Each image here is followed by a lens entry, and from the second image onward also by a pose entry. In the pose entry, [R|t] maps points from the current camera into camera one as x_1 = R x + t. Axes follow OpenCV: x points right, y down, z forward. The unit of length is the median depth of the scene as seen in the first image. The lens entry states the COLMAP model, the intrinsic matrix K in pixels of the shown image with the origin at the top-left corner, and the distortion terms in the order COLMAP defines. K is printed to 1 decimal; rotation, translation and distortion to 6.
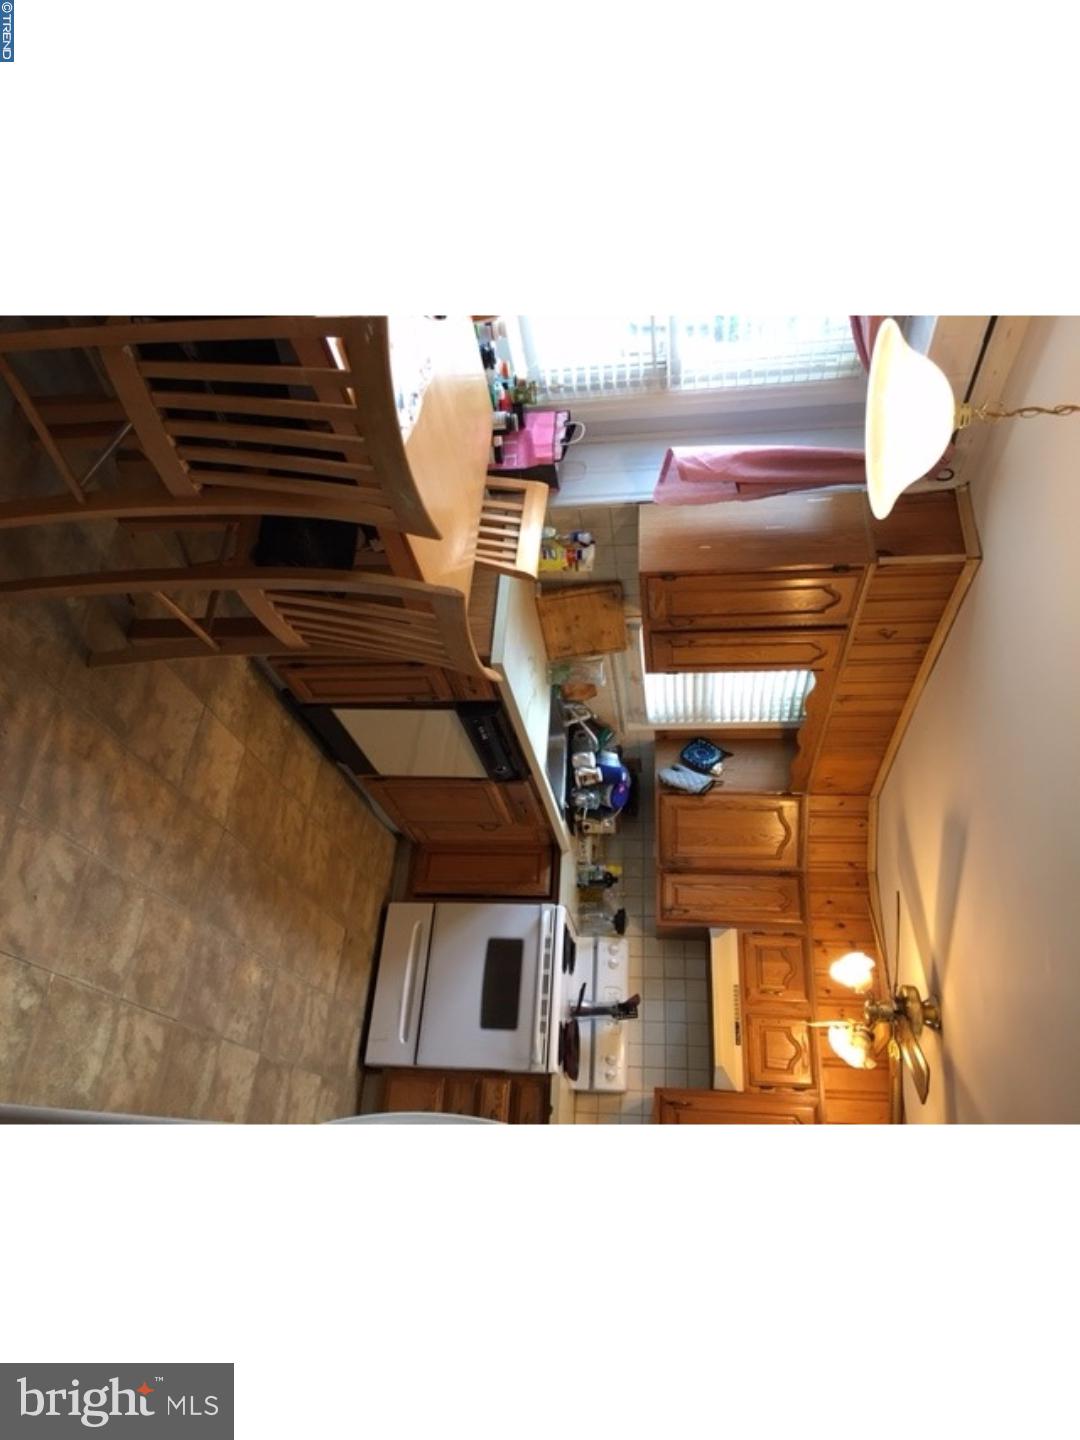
lens RADIAL K [[916.9, 0, 541.2], [0, 916.9, 723.3], [0, 0, 1]] dist [0.085092, -0.114714]
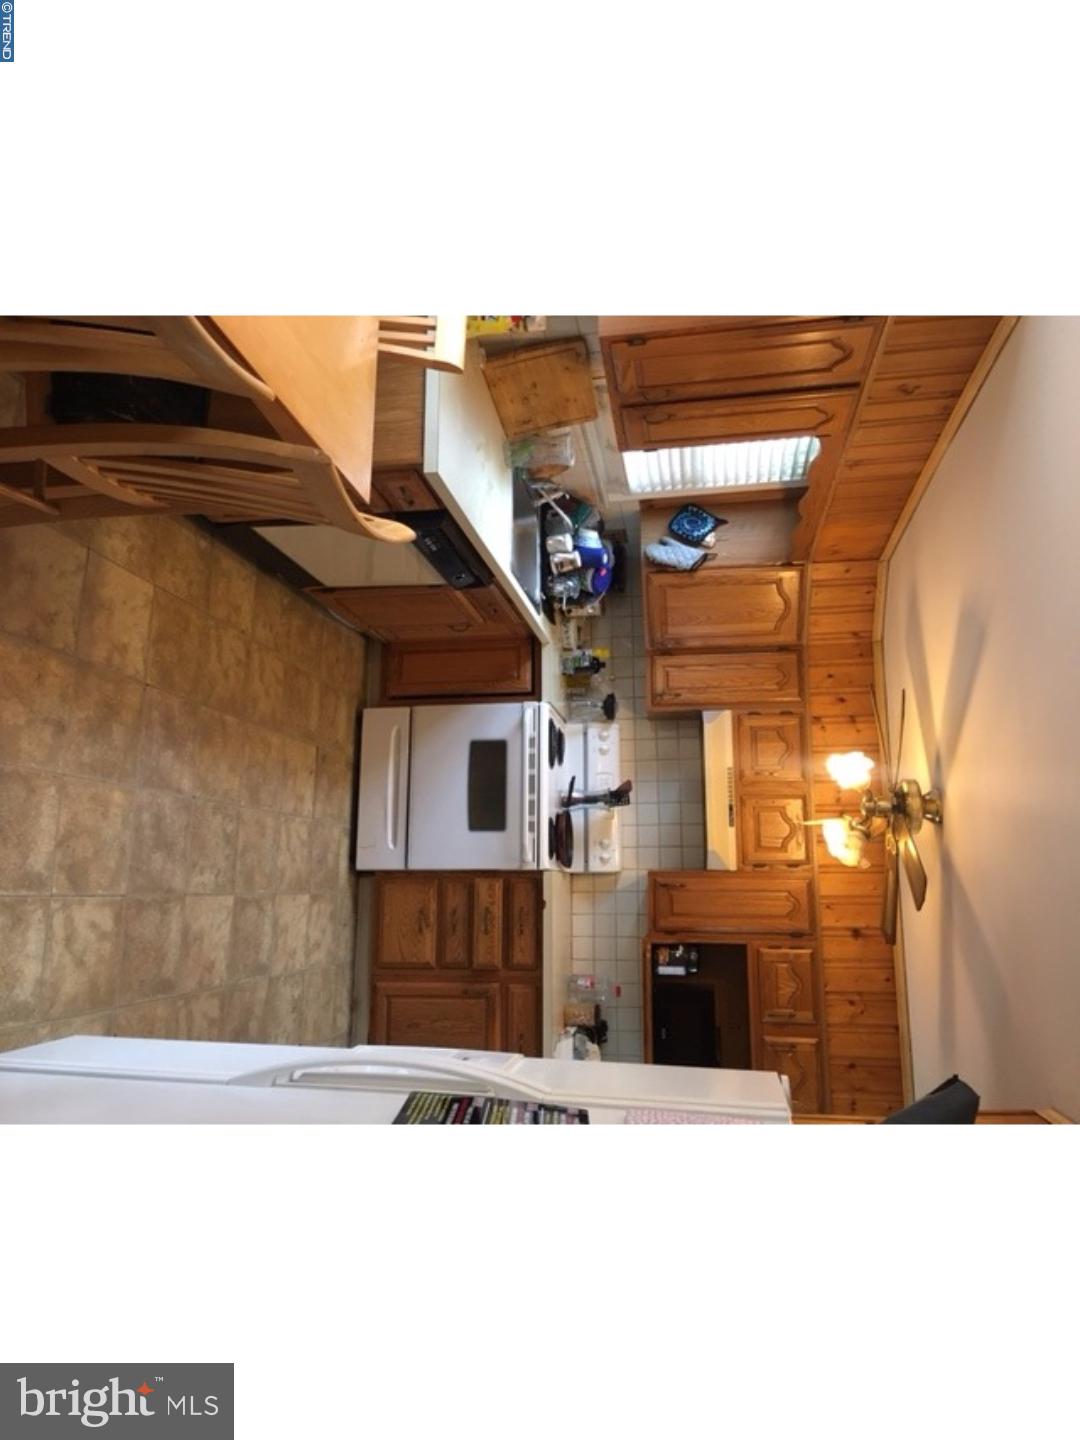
lens RADIAL K [[916.9, 0, 541.2], [0, 916.9, 723.3], [0, 0, 1]] dist [0.085092, -0.114714]
pose [[0.997810, -0.063446, -0.018699, 0.037765], [0.066136, 0.952585, 0.296998, -0.065885], [-0.001031, -0.297585, 0.954695, 0.103607]]
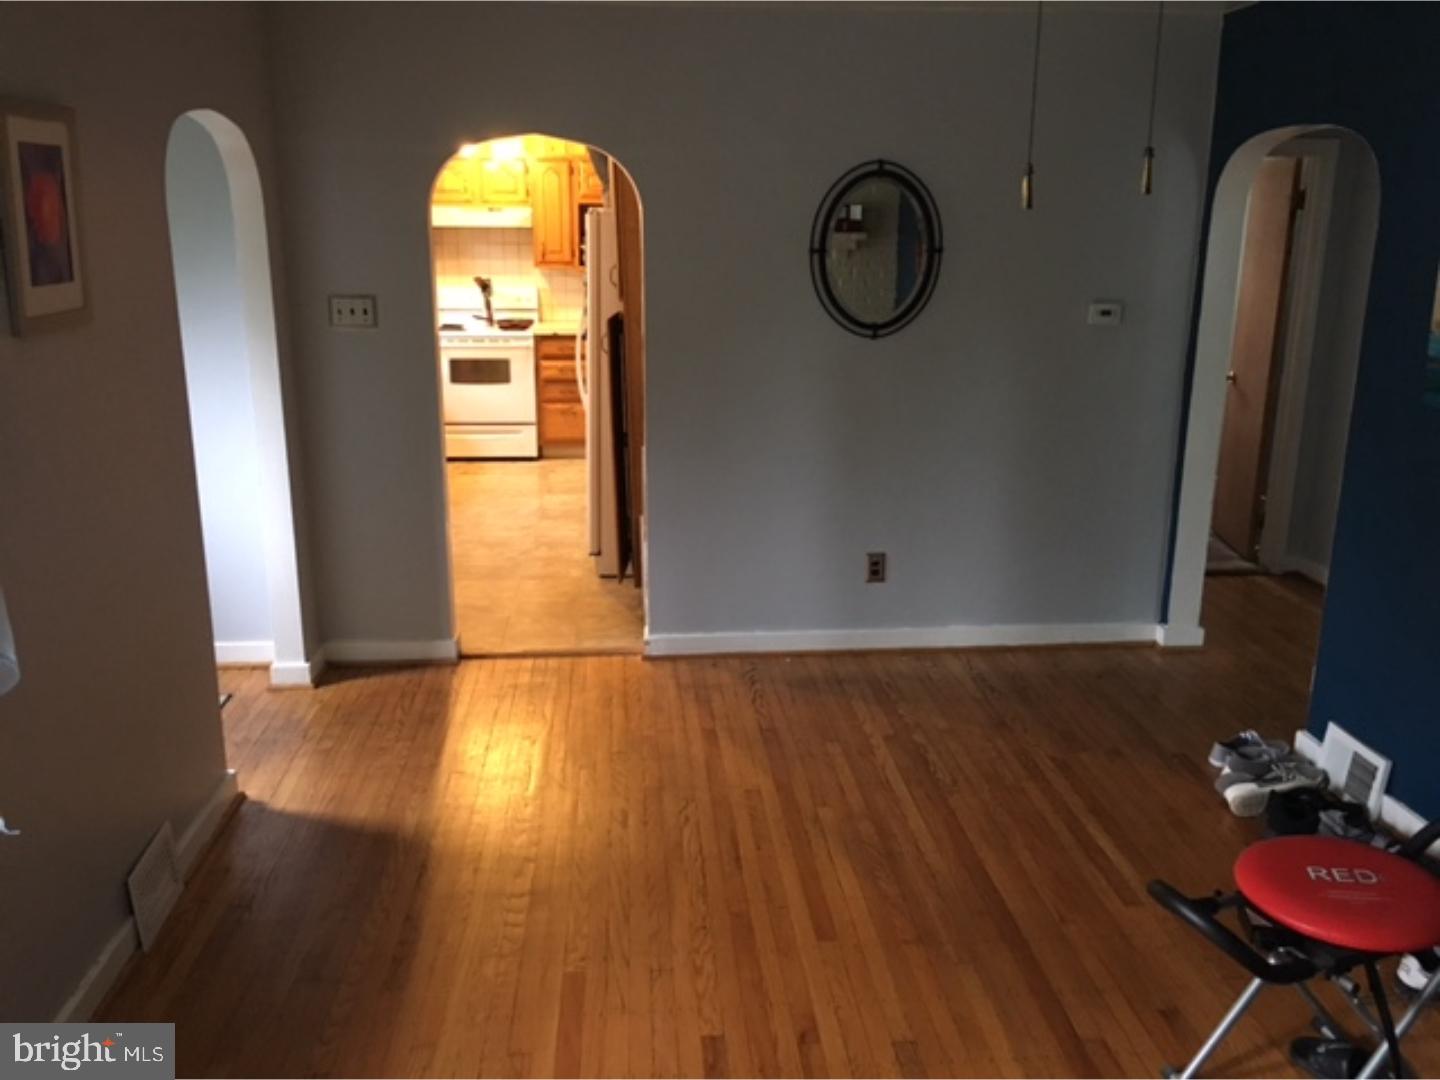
lens RADIAL K [[1223.5, 0, 717.6], [0, 1223.5, 536.6], [0, 0, 1]] dist [0.085587, -0.112431]
pose [[-0.065559, -0.991168, -0.115276, -0.109490], [0.844492, -0.116651, 0.522711, -0.488142], [-0.531541, -0.063081, 0.844680, -0.948527]]
